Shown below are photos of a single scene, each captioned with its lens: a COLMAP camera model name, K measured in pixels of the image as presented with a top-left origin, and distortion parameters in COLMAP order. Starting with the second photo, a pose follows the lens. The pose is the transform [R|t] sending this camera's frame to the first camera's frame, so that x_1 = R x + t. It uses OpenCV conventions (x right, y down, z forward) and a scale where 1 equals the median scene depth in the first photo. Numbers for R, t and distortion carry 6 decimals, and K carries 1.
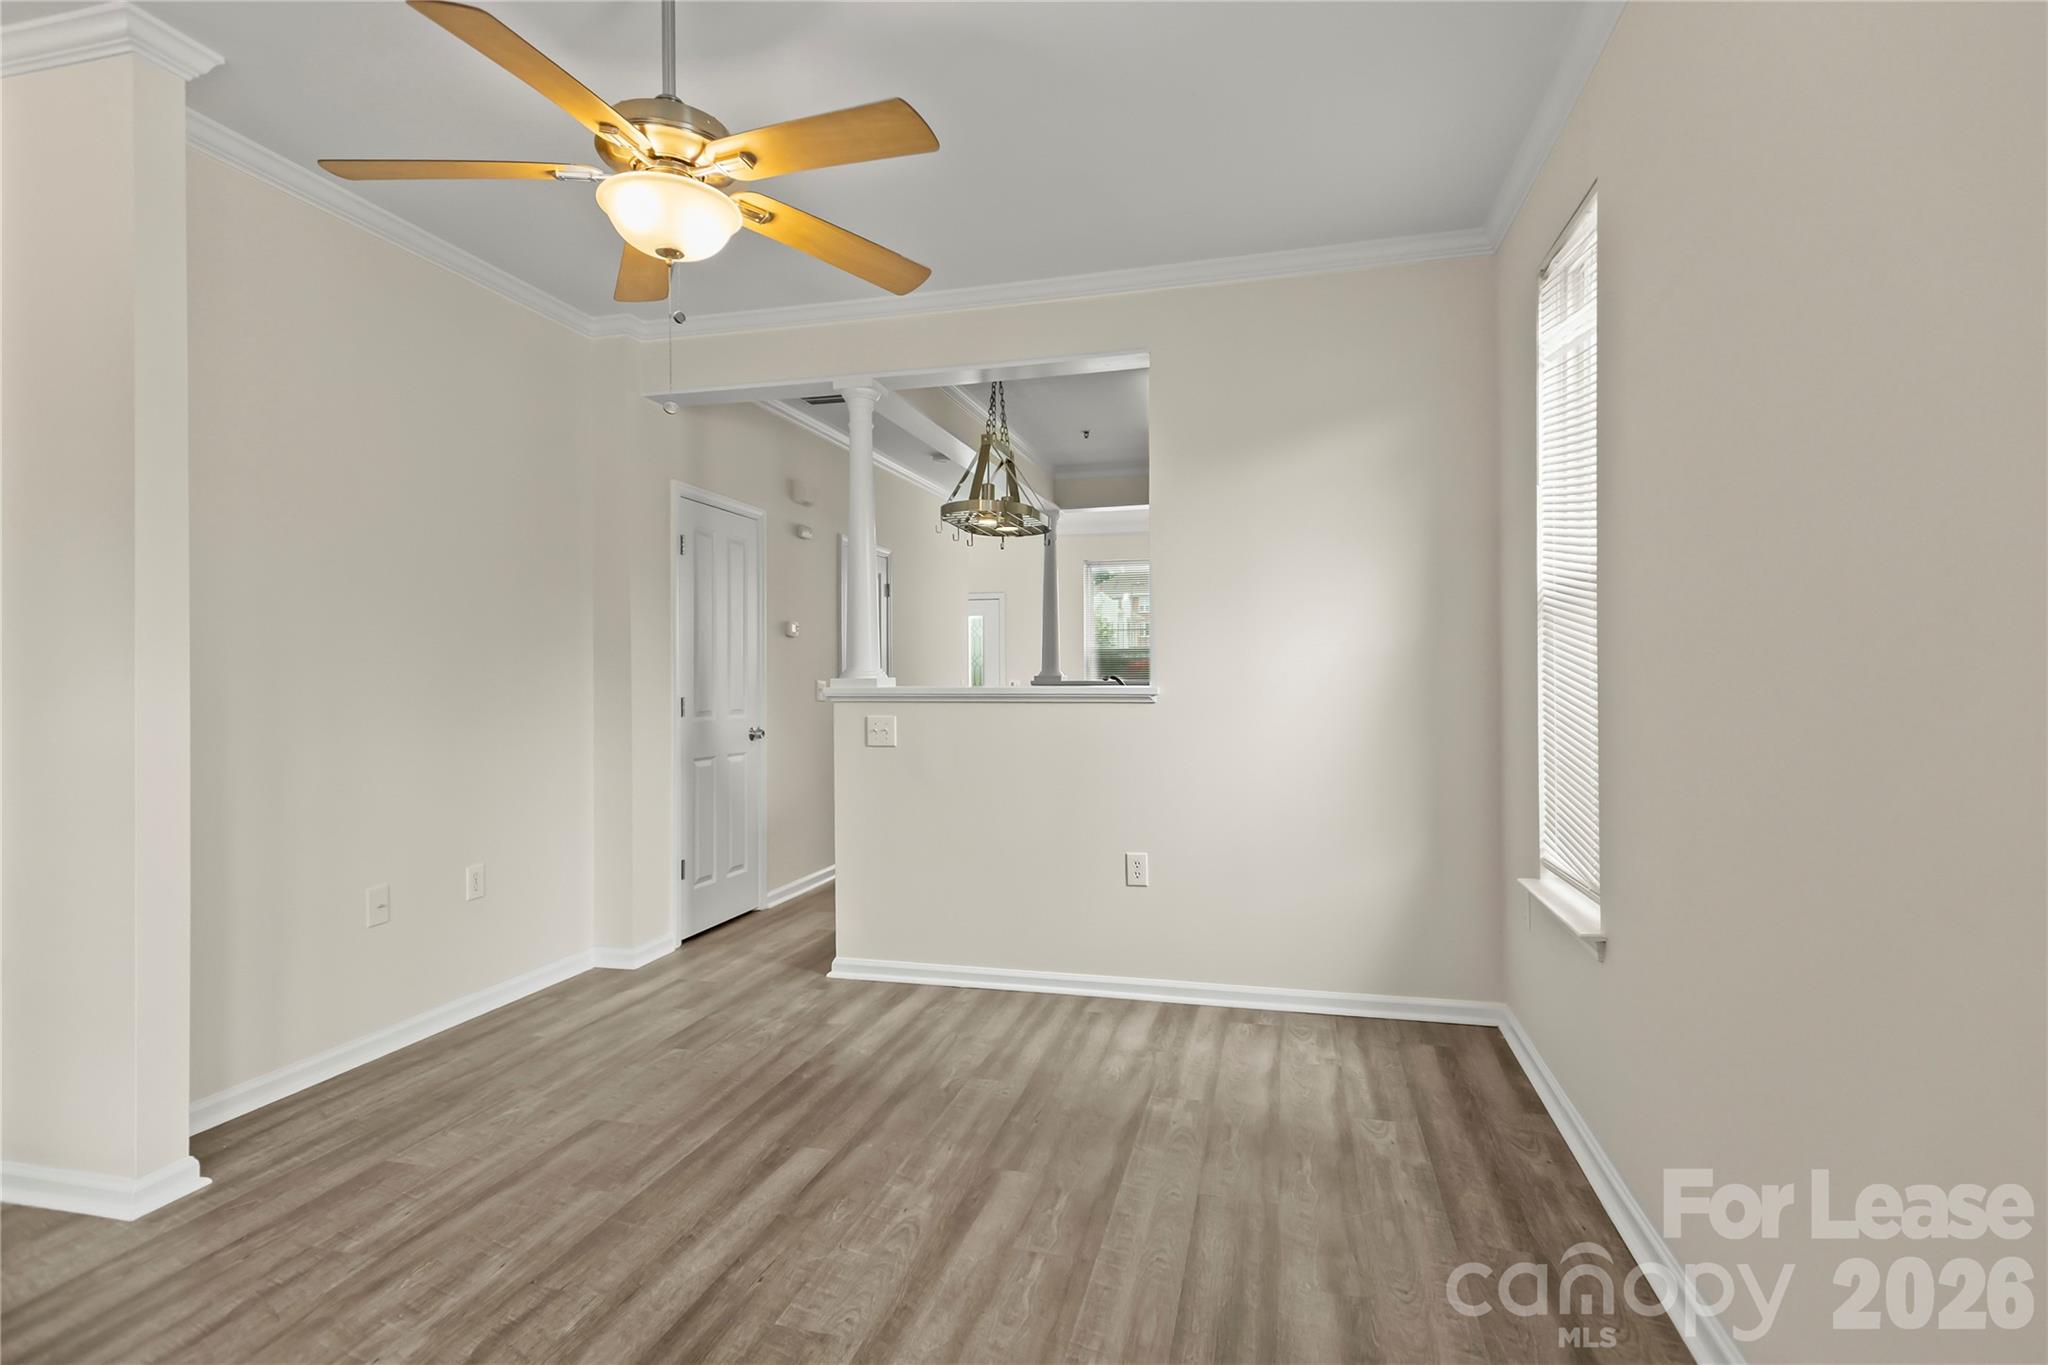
lens RADIAL K [[1033.0, 0, 1017.3], [0, 1033.0, 685.0], [0, 0, 1]] dist [0.019675, -0.000037]
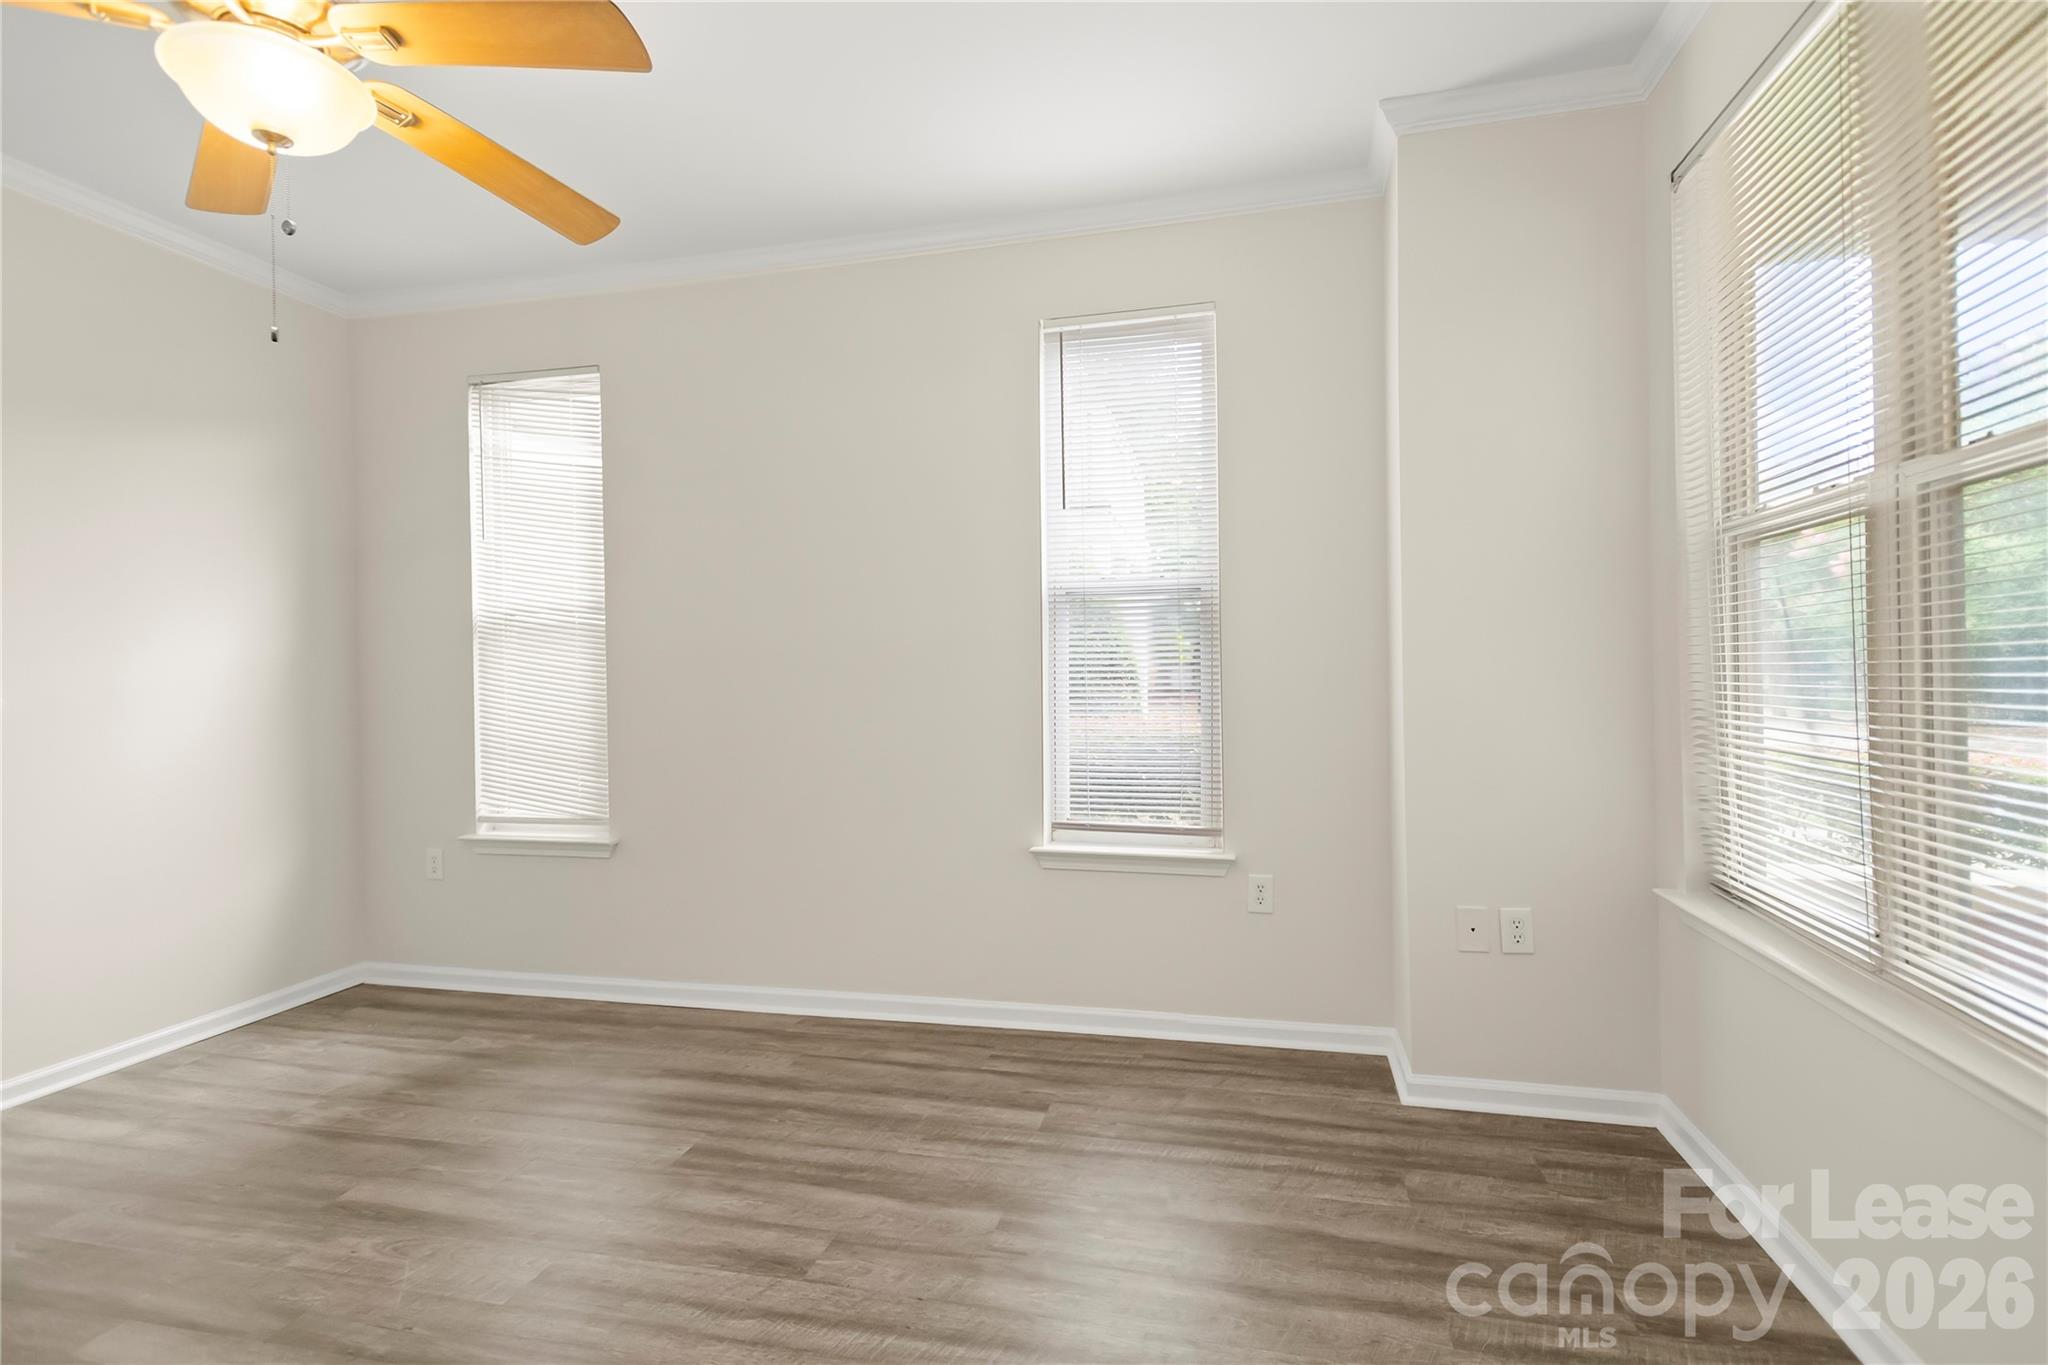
lens RADIAL K [[995.9, 0, 1026.7], [0, 995.9, 676.7], [0, 0, 1]] dist [0.017369, -0.001025]
pose [[-0.021612, -0.001266, 0.999766, -1.033154], [0.024990, 0.999686, 0.001806, 0.001362], [-0.999454, 0.025023, -0.021573, 0.404418]]
